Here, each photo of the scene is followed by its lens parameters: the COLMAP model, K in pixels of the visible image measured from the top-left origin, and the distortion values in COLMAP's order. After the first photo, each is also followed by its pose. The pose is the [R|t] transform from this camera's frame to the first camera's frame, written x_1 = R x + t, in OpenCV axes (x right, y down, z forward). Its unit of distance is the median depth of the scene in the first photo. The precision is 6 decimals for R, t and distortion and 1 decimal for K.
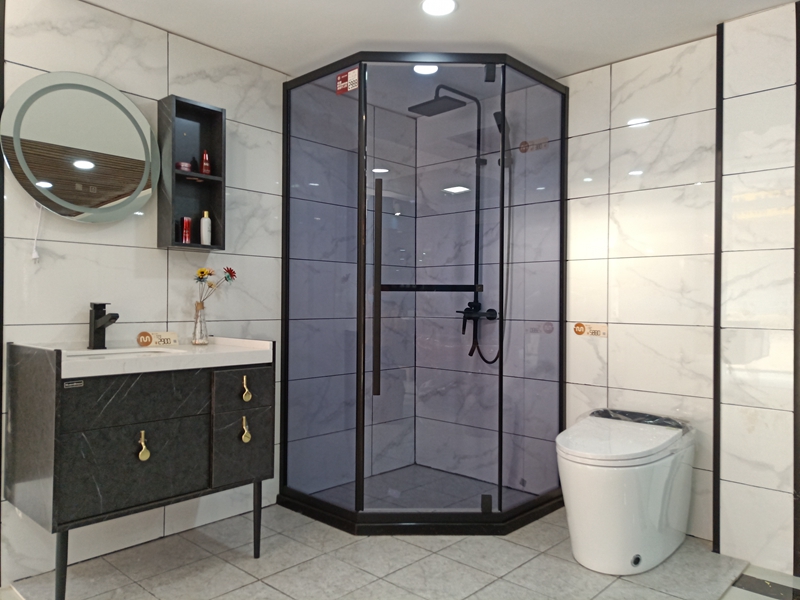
lens RADIAL K [[606.2, 0, 399.6], [0, 606.2, 305.0], [0, 0, 1]] dist [0.052616, -0.040777]
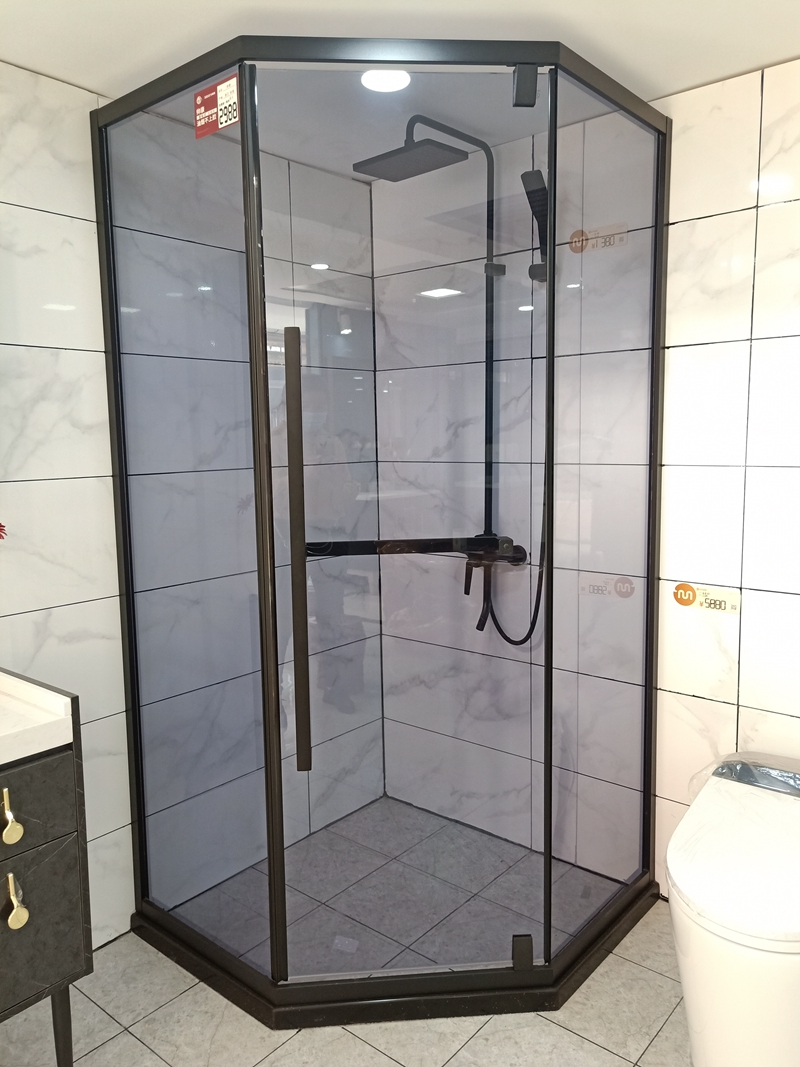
lens RADIAL K [[808.5, 0, 399.1], [0, 808.5, 531.5], [0, 0, 1]] dist [0.052616, -0.040777]
pose [[0.998539, -0.029200, 0.045473, 0.014306], [0.023529, 0.992420, 0.120616, -0.118763], [-0.048650, -0.119370, 0.991657, 0.338990]]
